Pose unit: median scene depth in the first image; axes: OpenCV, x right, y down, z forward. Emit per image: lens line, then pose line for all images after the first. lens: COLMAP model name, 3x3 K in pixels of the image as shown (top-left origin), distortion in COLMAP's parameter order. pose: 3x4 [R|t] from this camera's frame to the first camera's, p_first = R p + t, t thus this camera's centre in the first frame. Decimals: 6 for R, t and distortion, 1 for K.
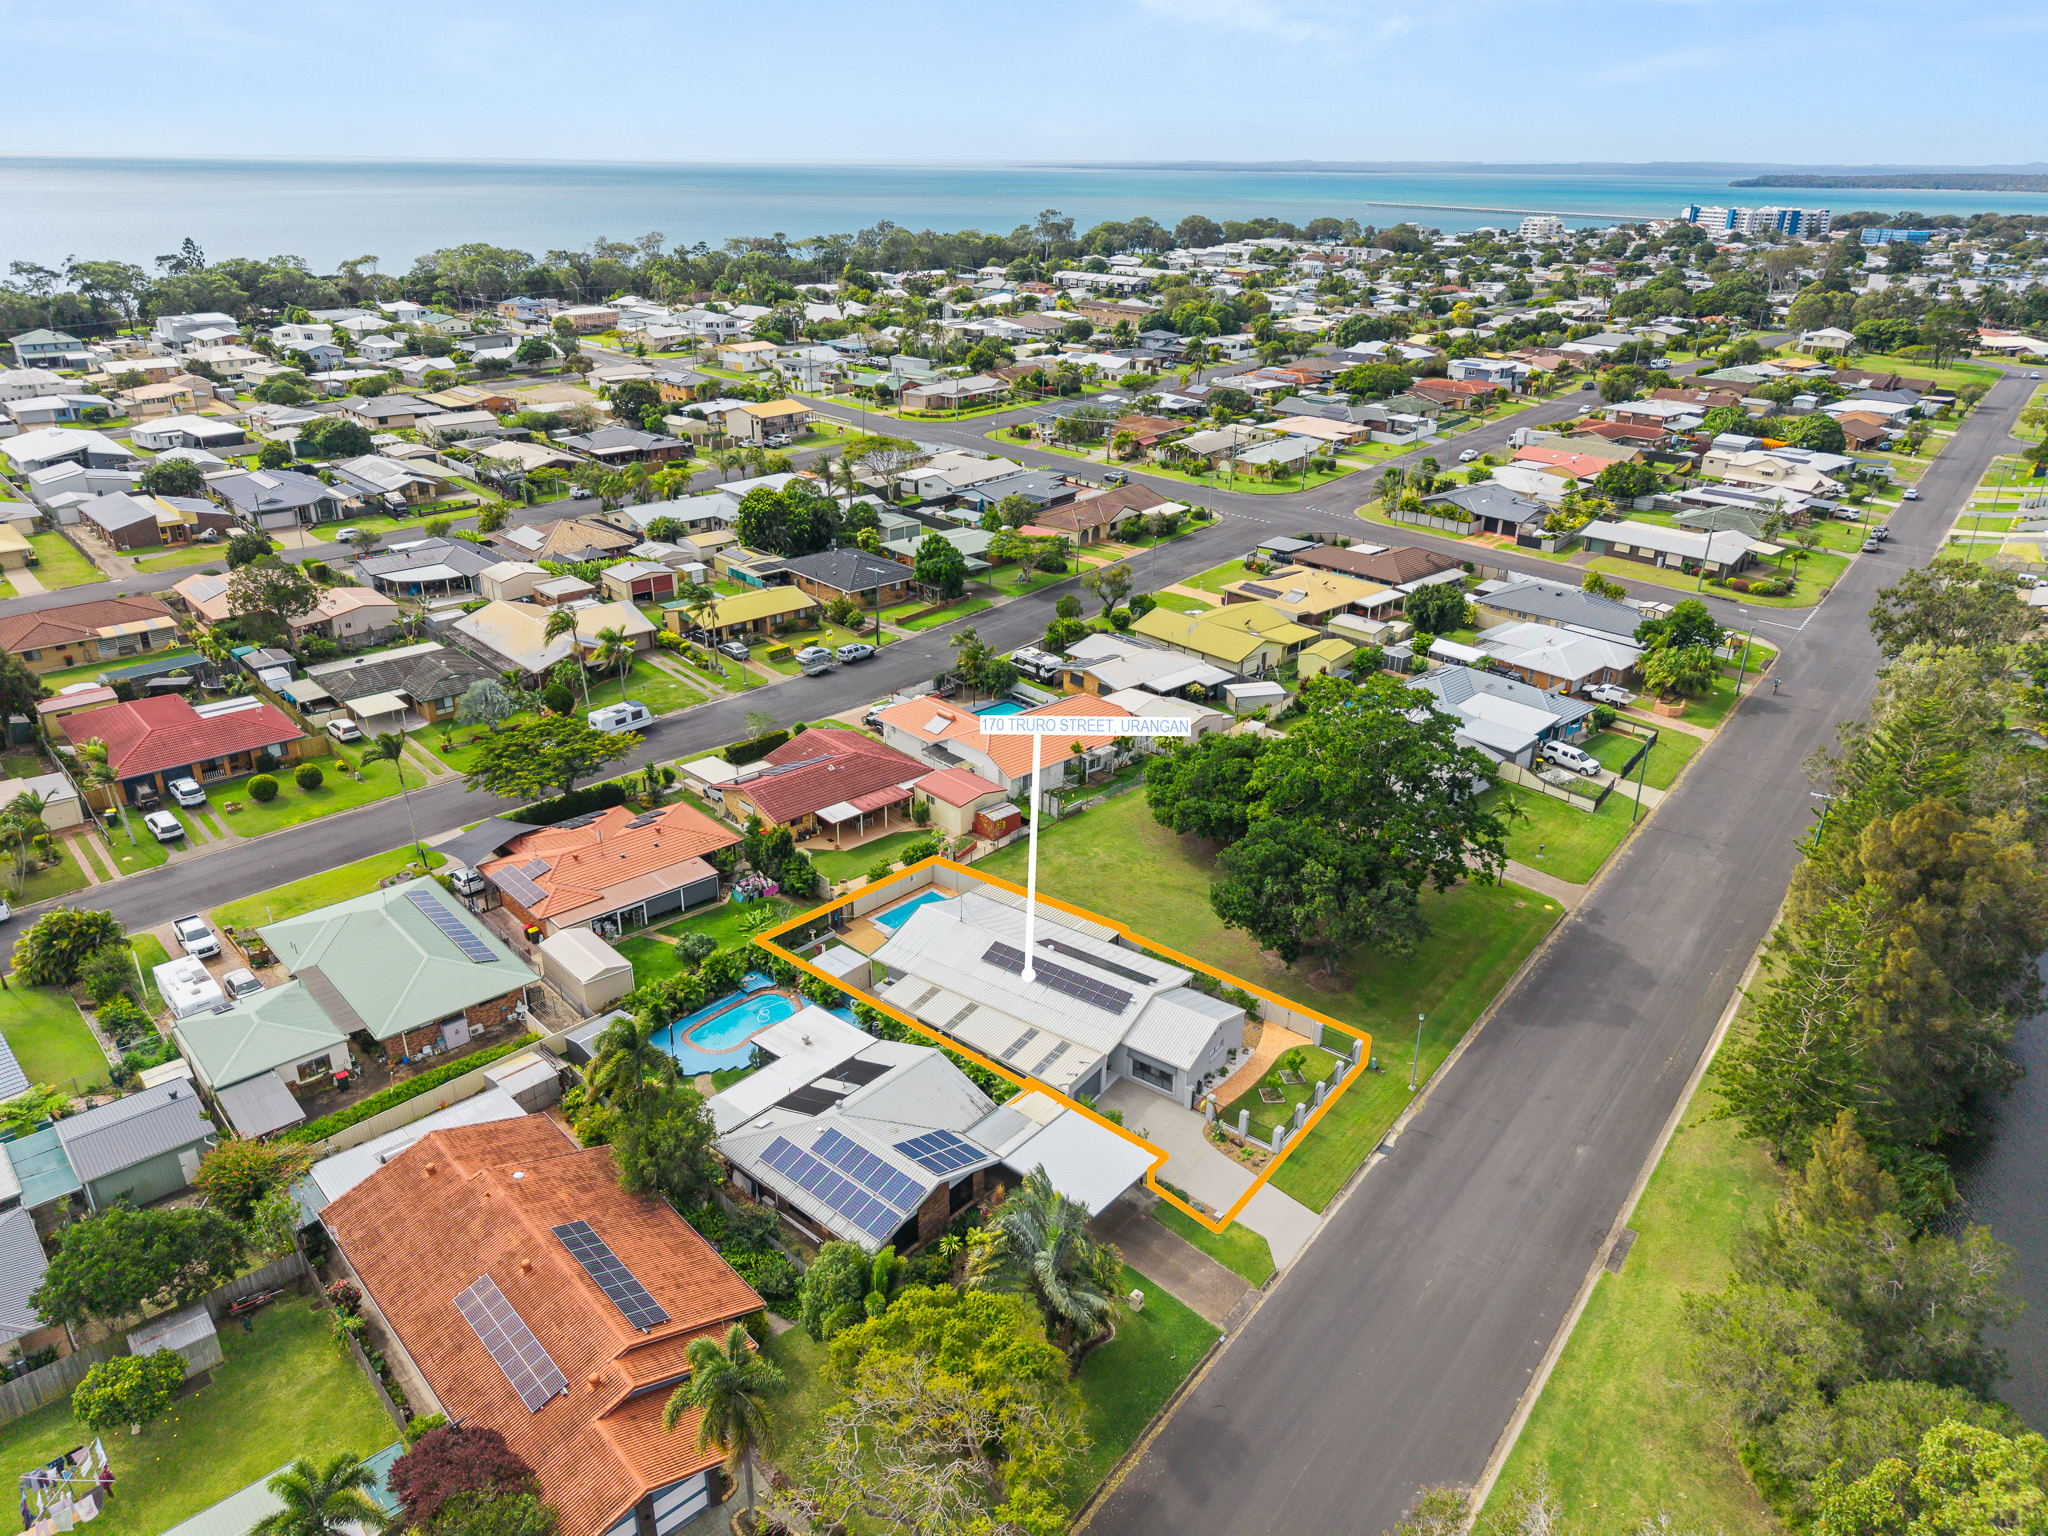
lens RADIAL K [[1333.9, 0, 1017.5], [0, 1333.9, 812.5], [0, 0, 1]] dist [0.021712, -0.030760]
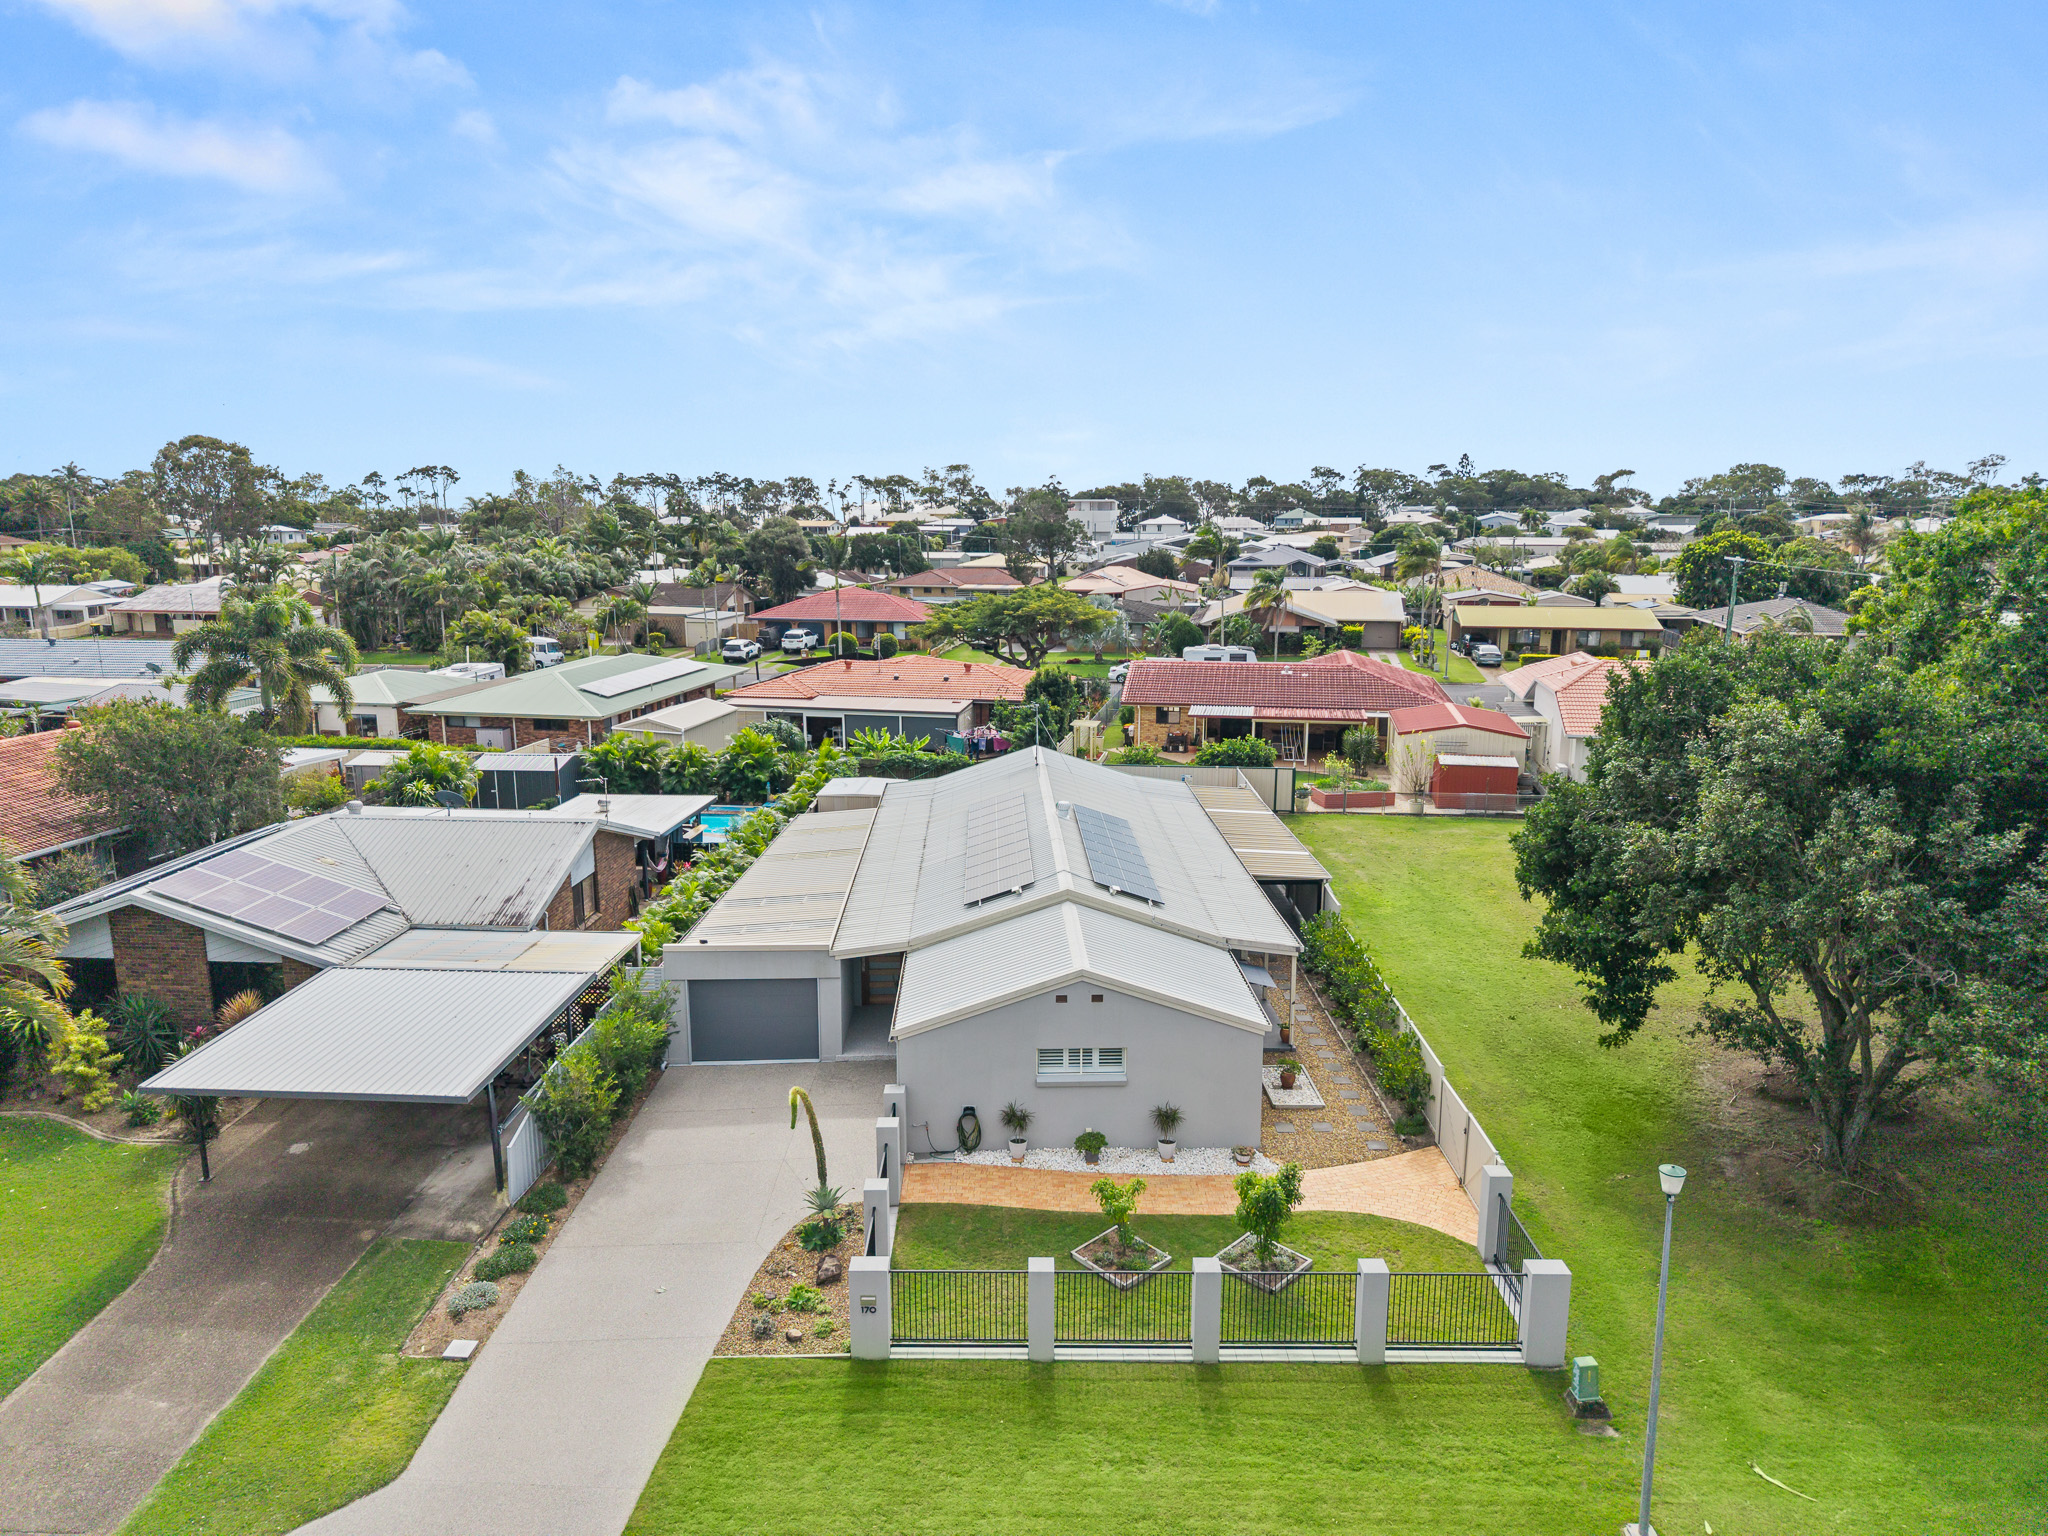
lens RADIAL K [[1333.9, 0, 1017.5], [0, 1333.9, 812.5], [0, 0, 1]] dist [0.021712, -0.030760]
pose [[0.596510, 0.170091, -0.784375, 0.245516], [-0.334988, 0.940856, -0.050732, 0.087207], [0.729355, 0.293018, 0.618208, 0.478803]]
